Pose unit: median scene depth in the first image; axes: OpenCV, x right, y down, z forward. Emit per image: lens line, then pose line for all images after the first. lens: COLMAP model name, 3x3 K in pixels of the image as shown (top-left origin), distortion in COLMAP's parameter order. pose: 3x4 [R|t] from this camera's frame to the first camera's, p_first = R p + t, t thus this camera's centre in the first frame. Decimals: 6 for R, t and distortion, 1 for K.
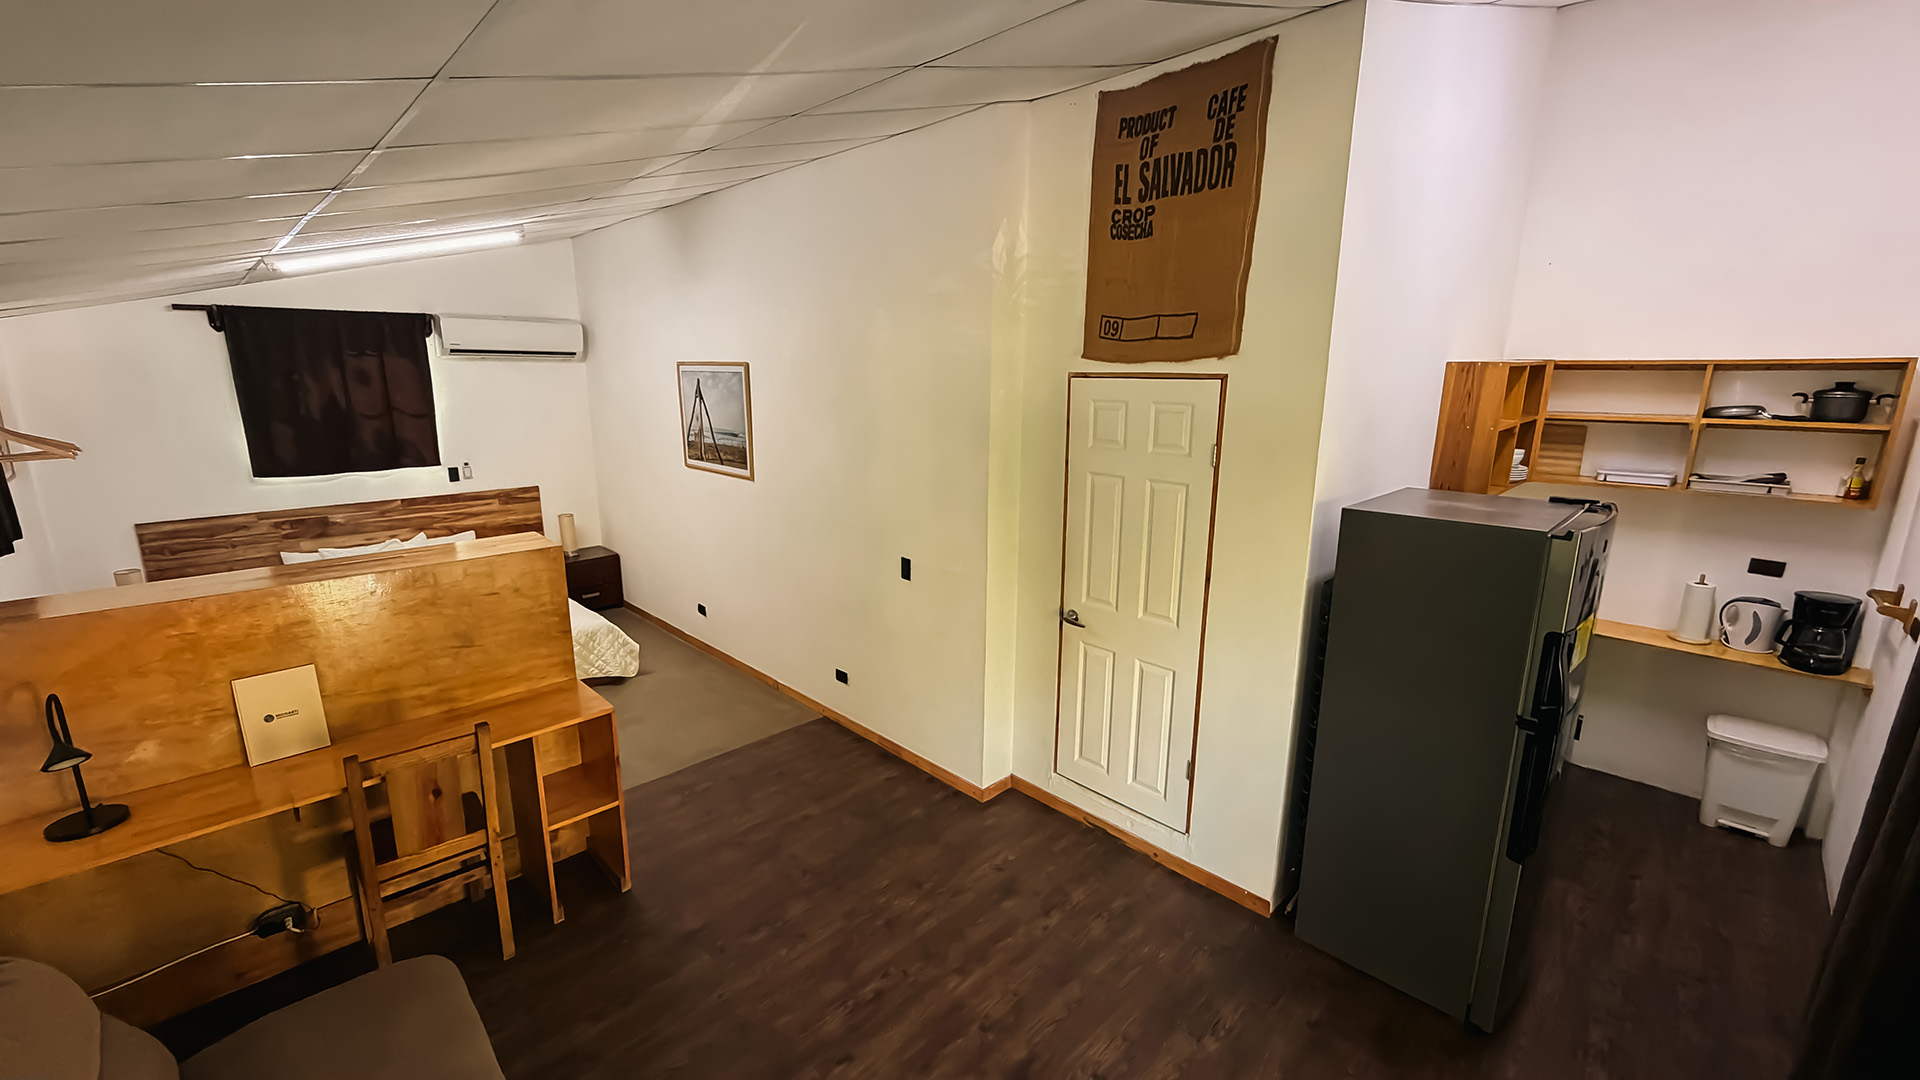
lens RADIAL K [[770.9, 0, 954.7], [0, 770.9, 539.2], [0, 0, 1]] dist [-0.001027, 0.000027]
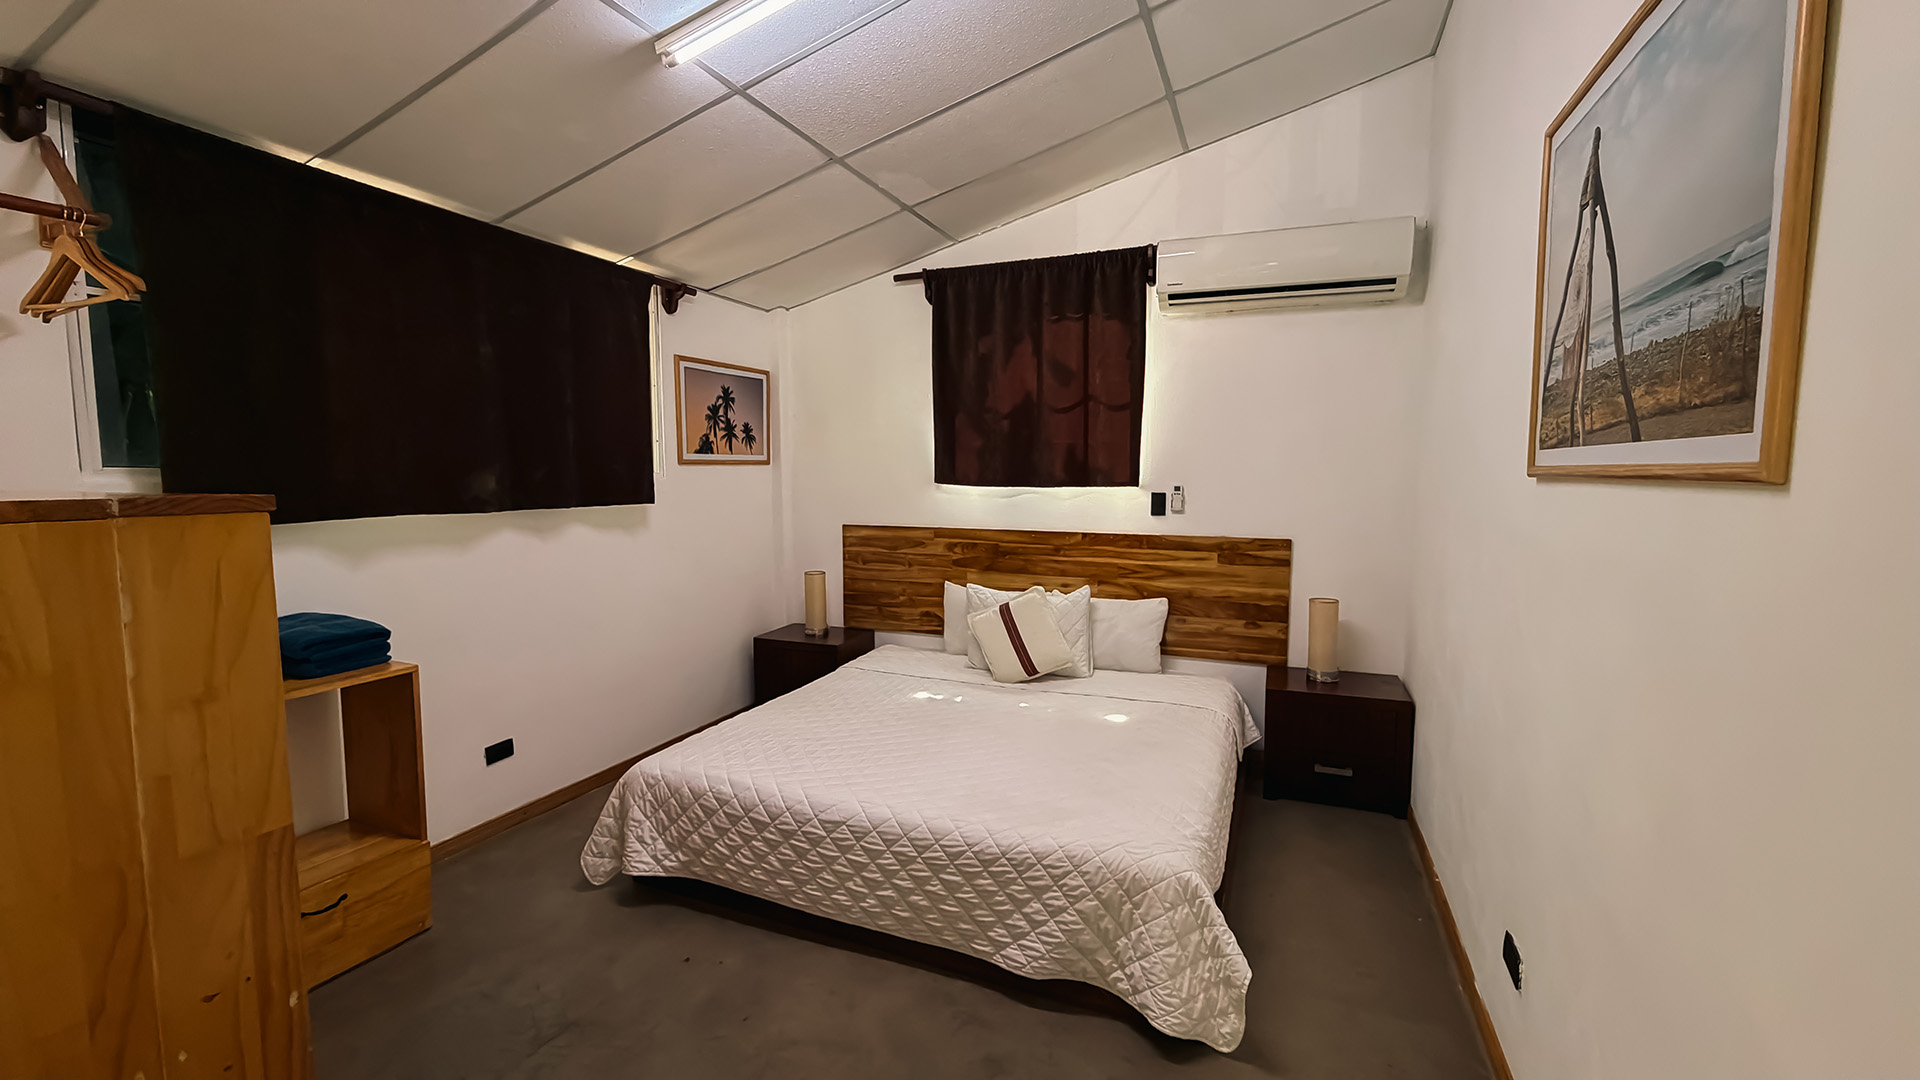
lens RADIAL K [[770.9, 0, 954.7], [0, 770.9, 539.2], [0, 0, 1]] dist [-0.001027, 0.000027]
pose [[0.378315, 0.075609, -0.922584, -0.149494], [-0.201431, 0.979500, -0.002325, -0.023706], [0.903495, 0.186716, 0.385789, 0.671134]]
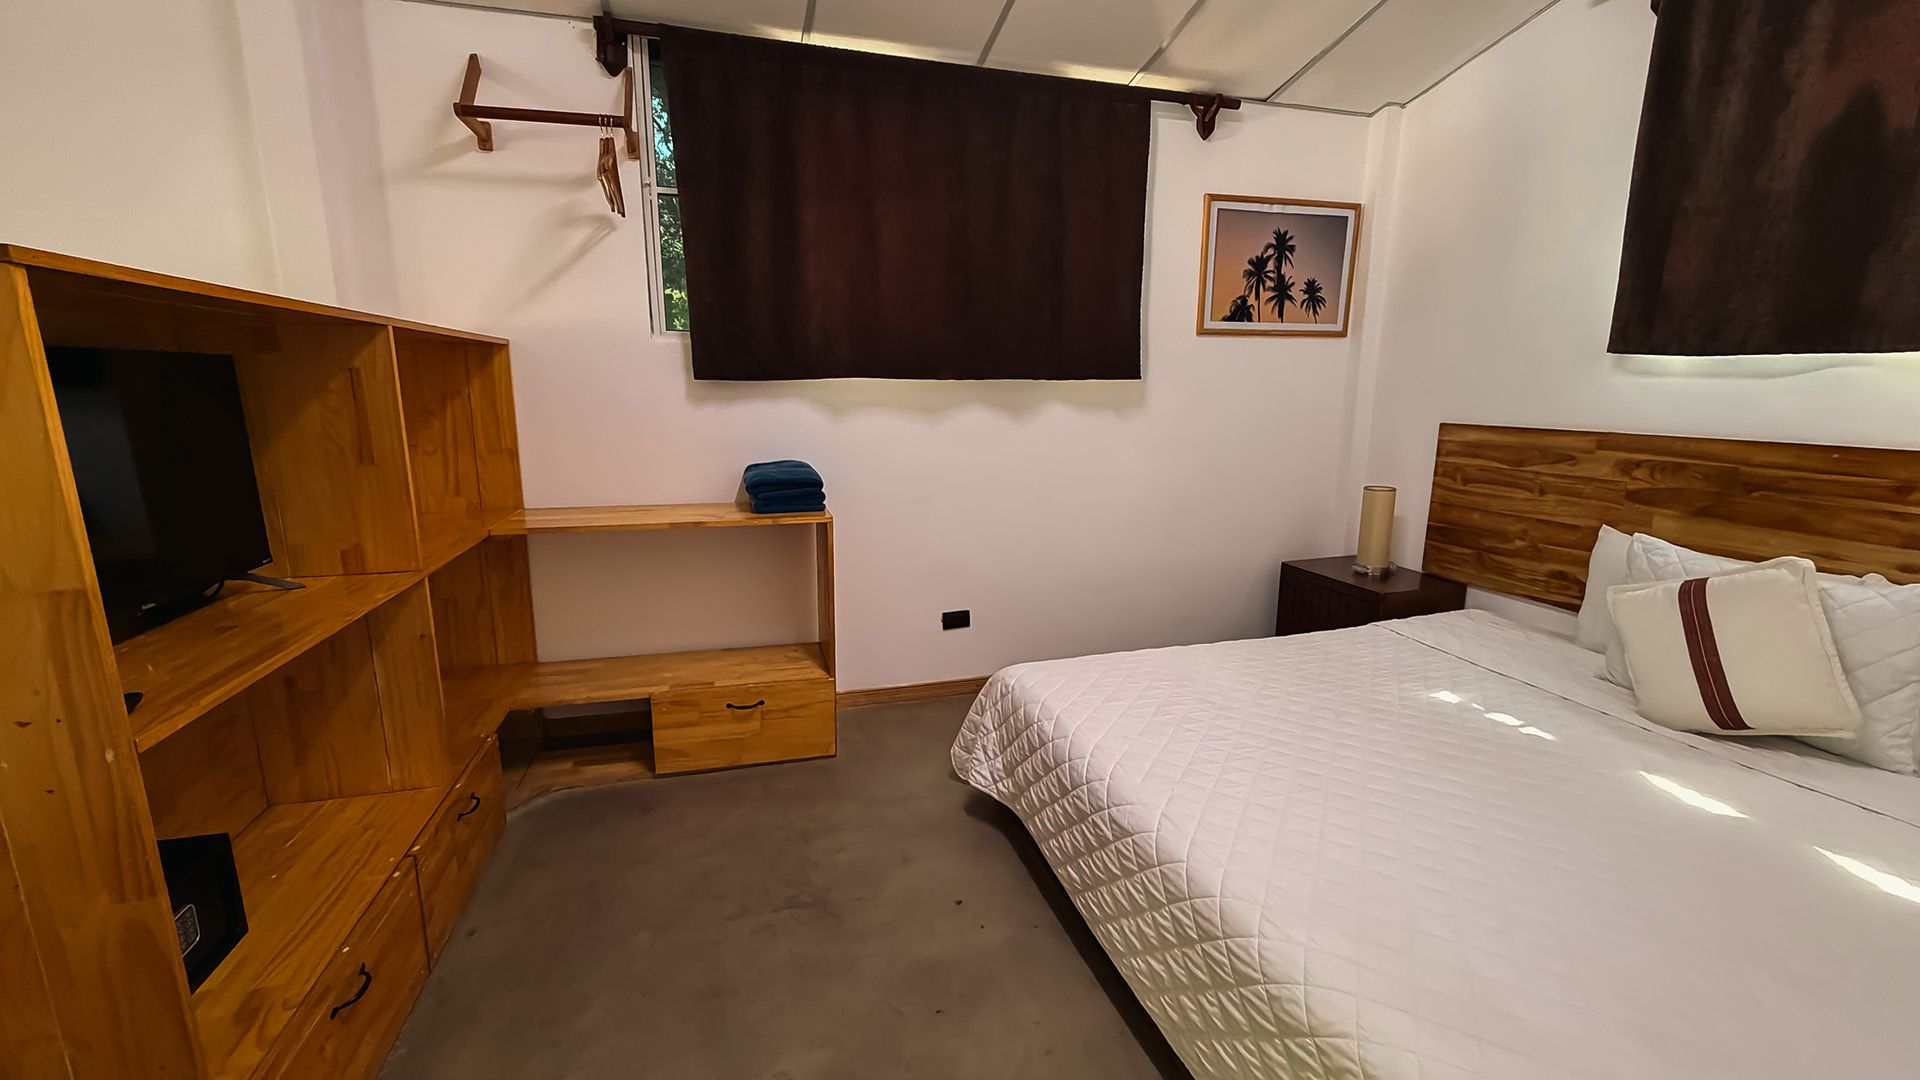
lens RADIAL K [[770.9, 0, 954.7], [0, 770.9, 539.2], [0, 0, 1]] dist [-0.001027, 0.000027]
pose [[-0.479658, 0.166705, -0.861474, -0.287619], [-0.198263, 0.935805, 0.291479, -0.030507], [0.854763, 0.310608, -0.415816, 0.829245]]
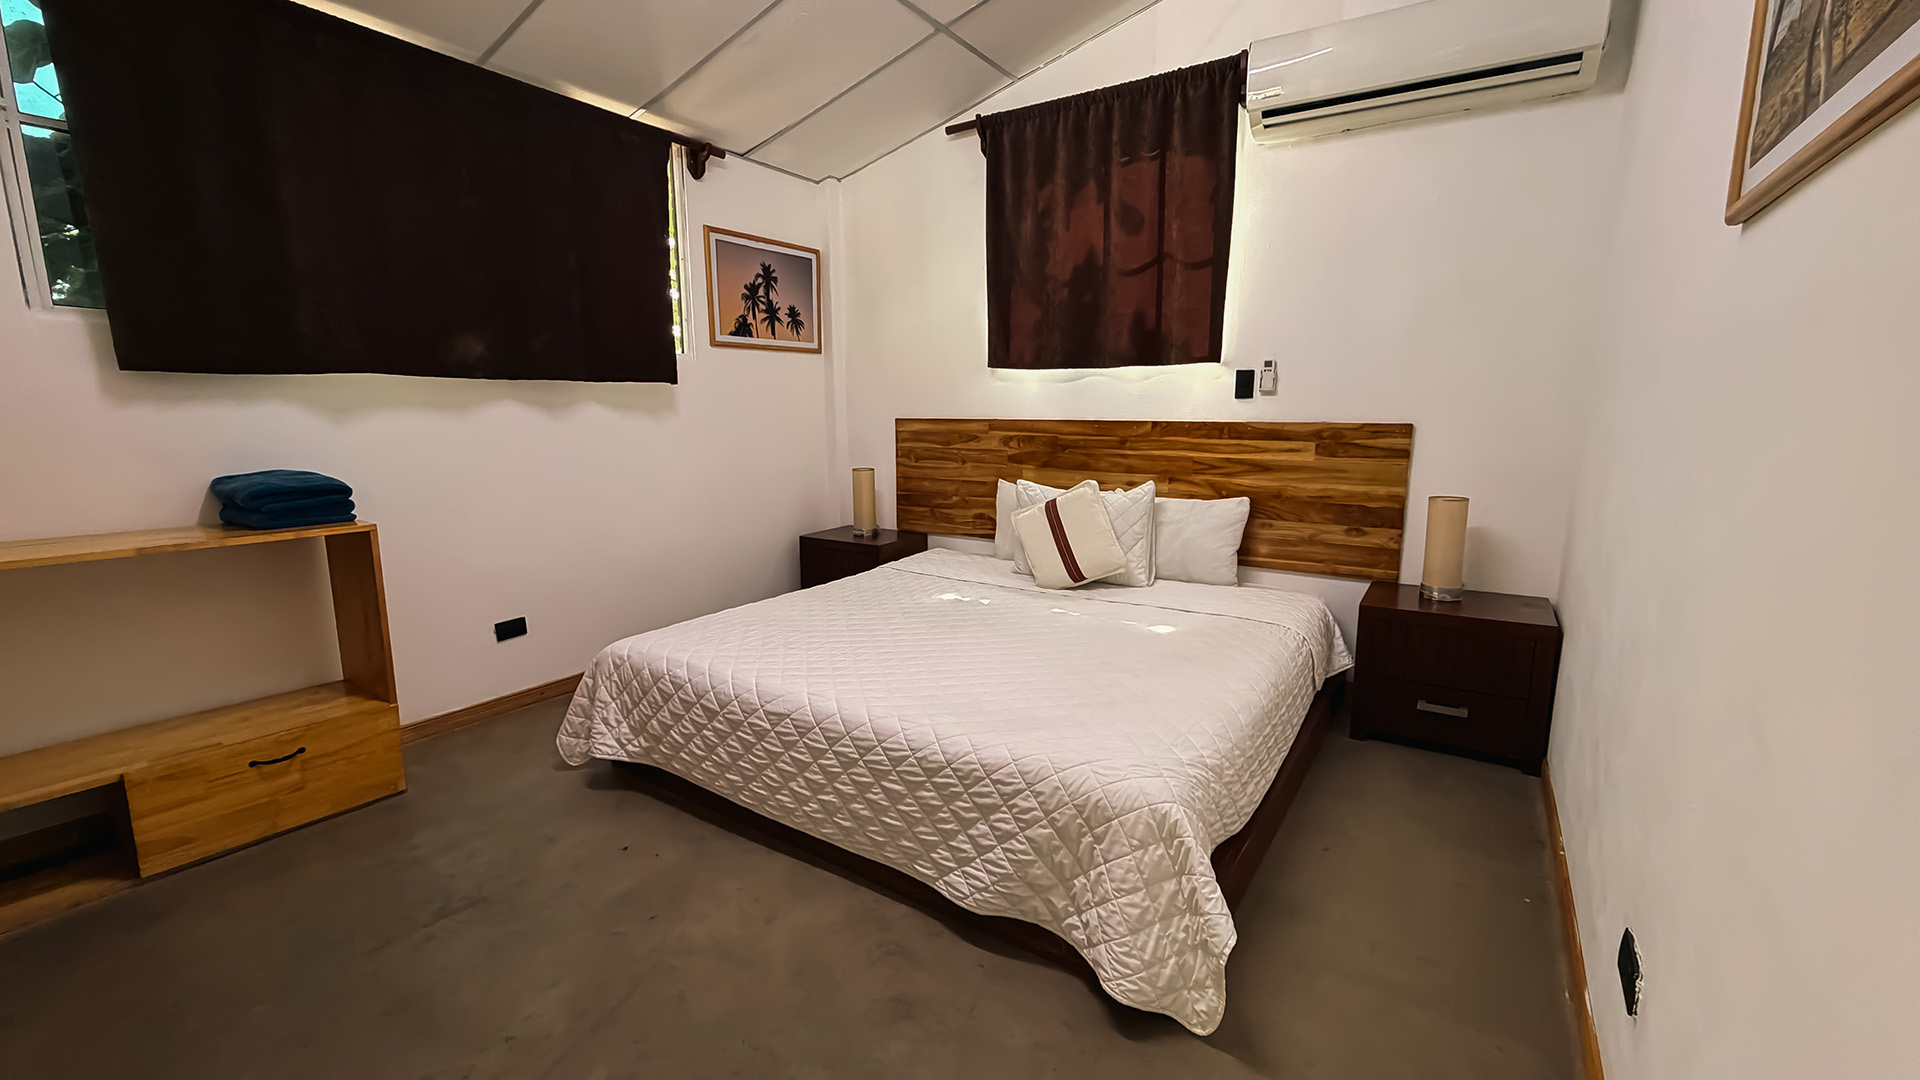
lens RADIAL K [[770.9, 0, 954.7], [0, 770.9, 539.2], [0, 0, 1]] dist [-0.001027, 0.000027]
pose [[0.196658, 0.158764, -0.967533, -0.190409], [-0.212535, 0.970243, 0.116010, -0.002547], [0.957160, 0.182820, 0.224549, 0.780980]]
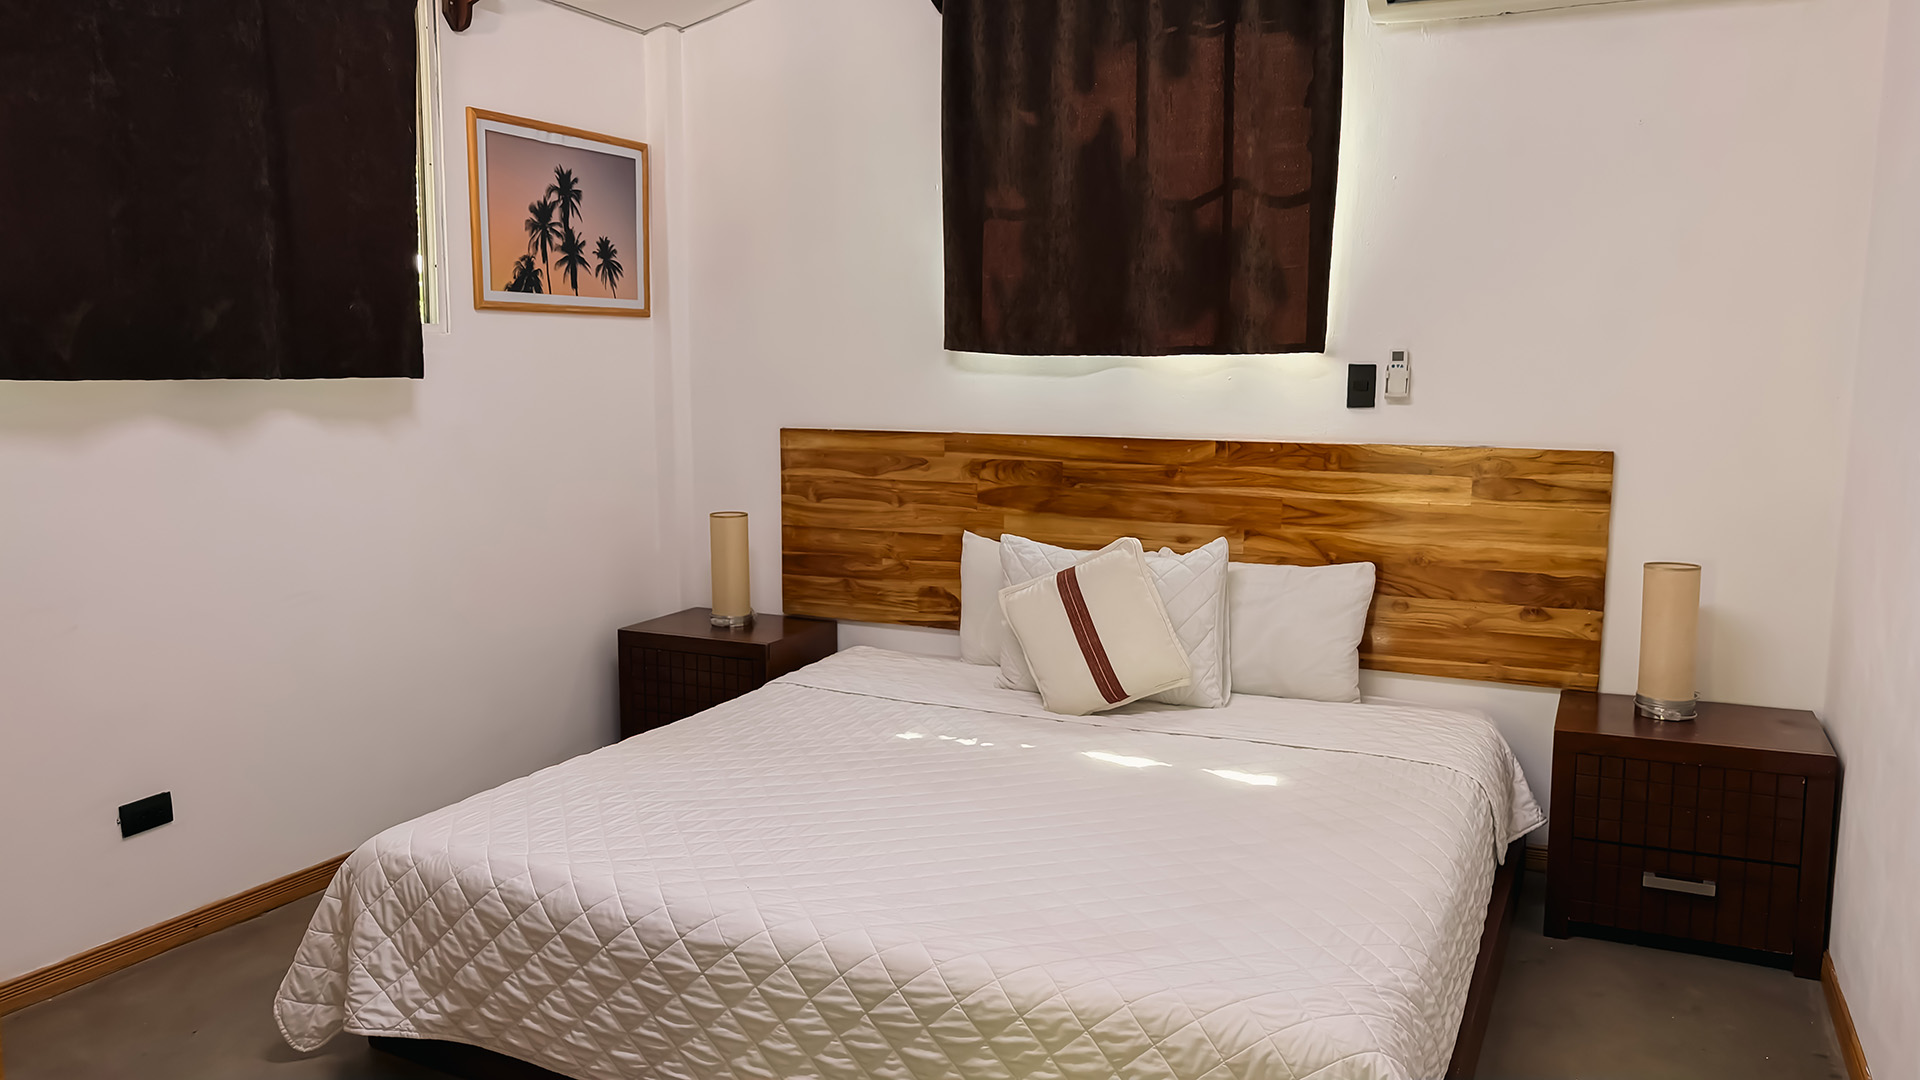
lens RADIAL K [[1364.2, 0, 953.4], [0, 1364.2, 551.9], [0, 0, 1]] dist [-0.005629, -0.001866]
pose [[0.327757, 0.121111, -0.936967, -0.166455], [-0.209669, 0.976343, 0.052858, -0.009797], [0.921203, 0.179128, 0.345397, 0.707338]]
